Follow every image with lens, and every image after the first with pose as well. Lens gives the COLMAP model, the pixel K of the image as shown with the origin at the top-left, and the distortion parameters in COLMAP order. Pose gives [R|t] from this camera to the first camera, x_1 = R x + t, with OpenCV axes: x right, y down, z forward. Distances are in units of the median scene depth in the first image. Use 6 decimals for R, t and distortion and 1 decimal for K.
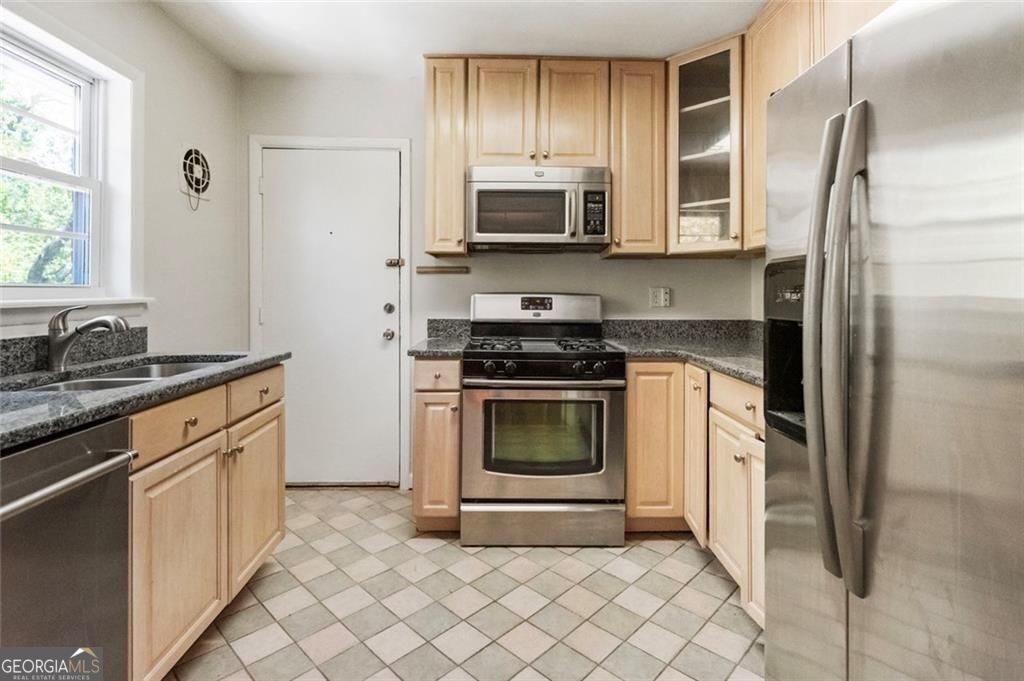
lens RADIAL K [[516.0, 0, 508.2], [0, 516.0, 285.5], [0, 0, 1]] dist [0.002309, -0.000659]
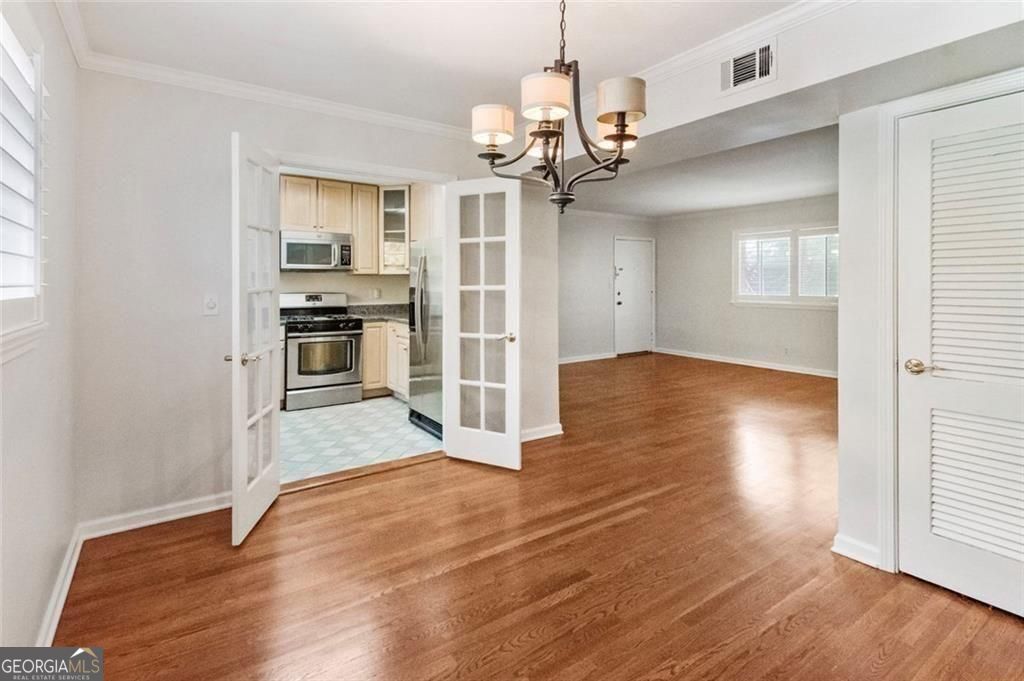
lens RADIAL K [[516.0, 0, 508.2], [0, 516.0, 285.5], [0, 0, 1]] dist [0.002309, -0.000659]
pose [[0.846957, -0.008603, 0.531592, -0.398673], [-0.005478, 0.999675, 0.024906, -0.072950], [-0.531634, -0.024006, 0.846634, -1.167459]]
